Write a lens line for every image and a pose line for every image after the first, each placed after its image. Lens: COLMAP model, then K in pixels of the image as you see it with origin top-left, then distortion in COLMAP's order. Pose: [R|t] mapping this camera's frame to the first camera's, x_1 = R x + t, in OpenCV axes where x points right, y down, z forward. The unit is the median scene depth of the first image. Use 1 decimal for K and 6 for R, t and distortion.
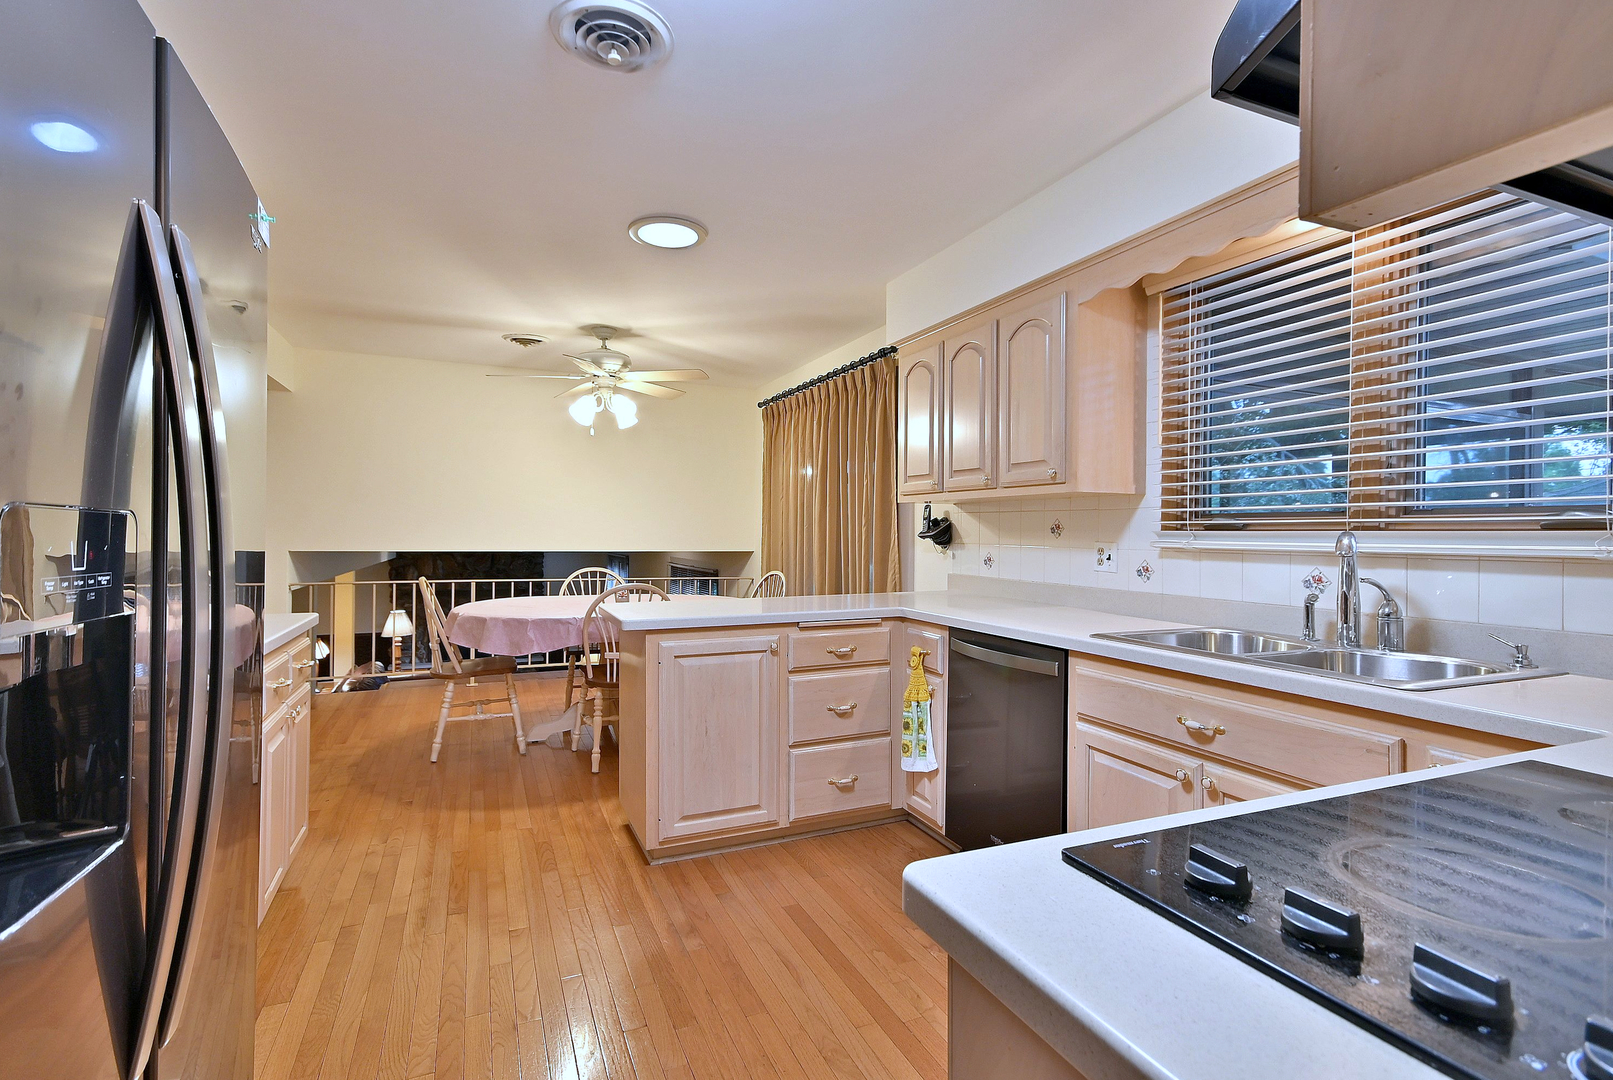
lens RADIAL K [[774.6, 0, 811.4], [0, 774.6, 527.0], [0, 0, 1]] dist [0.000431, 0.002011]
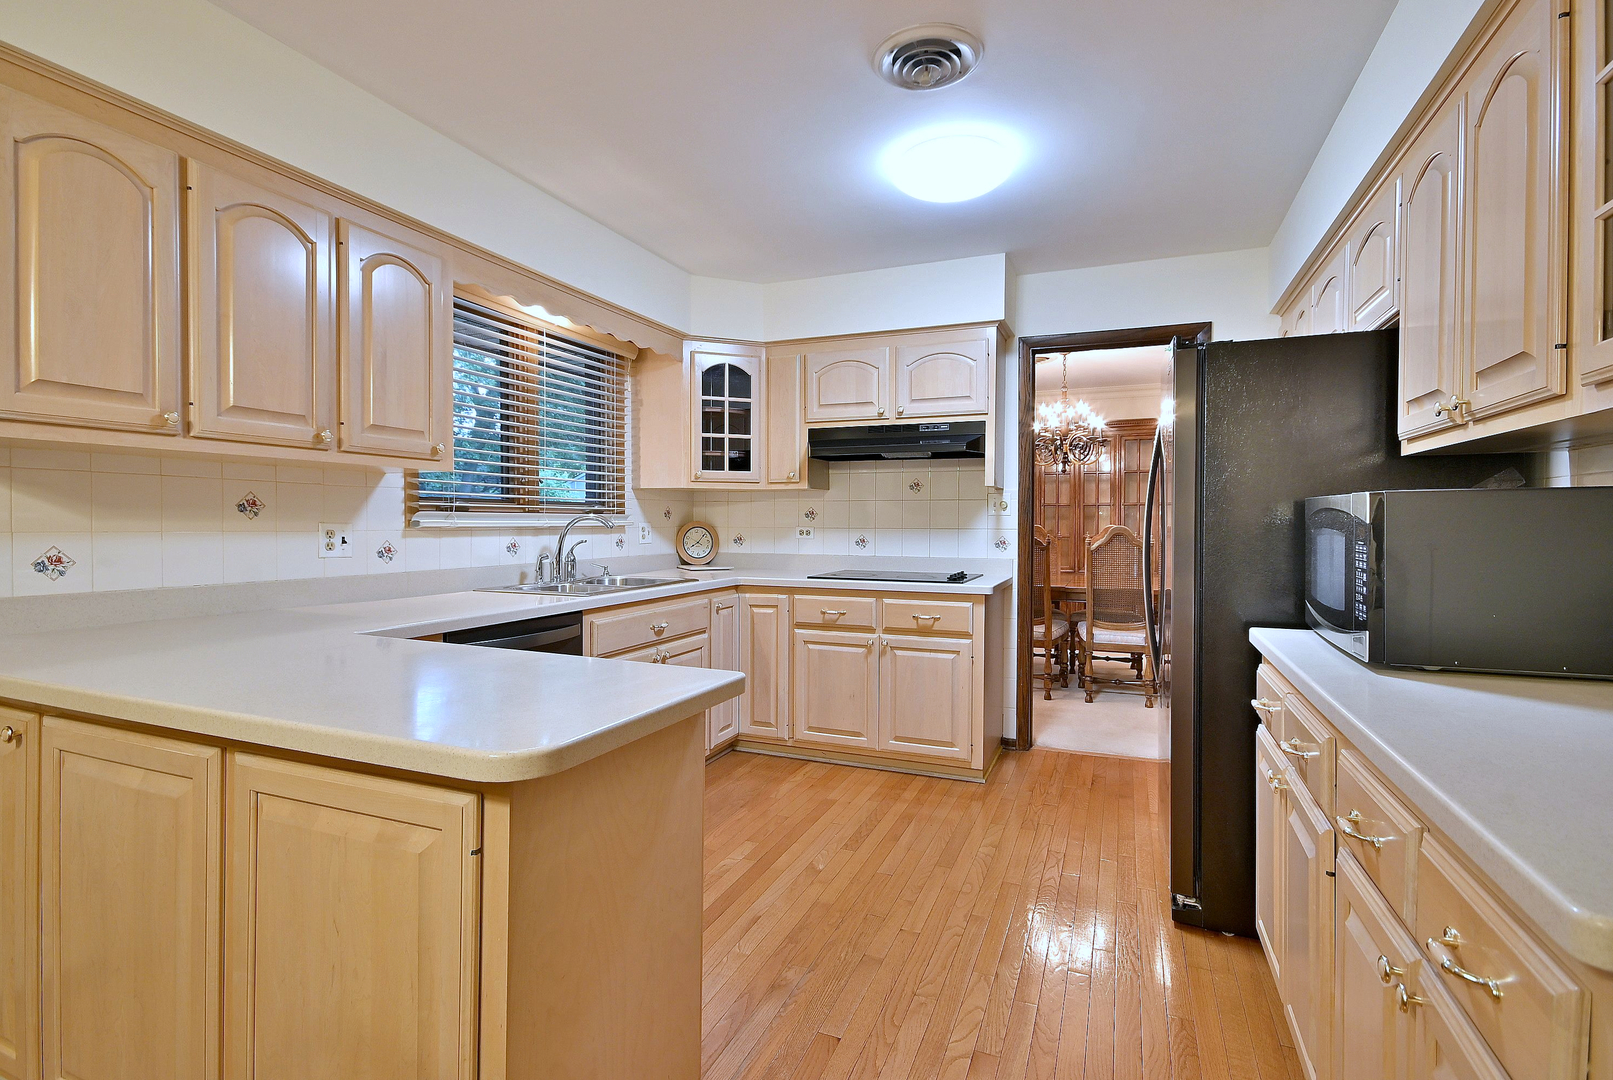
lens RADIAL K [[774.6, 0, 804.7], [0, 774.6, 522.5], [0, 0, 1]] dist [0.000431, 0.002011]
pose [[-0.693833, -0.010946, 0.720053, -0.638253], [-0.014048, 0.999900, 0.001664, 0.010683], [-0.719999, -0.008961, -0.693917, 1.288149]]
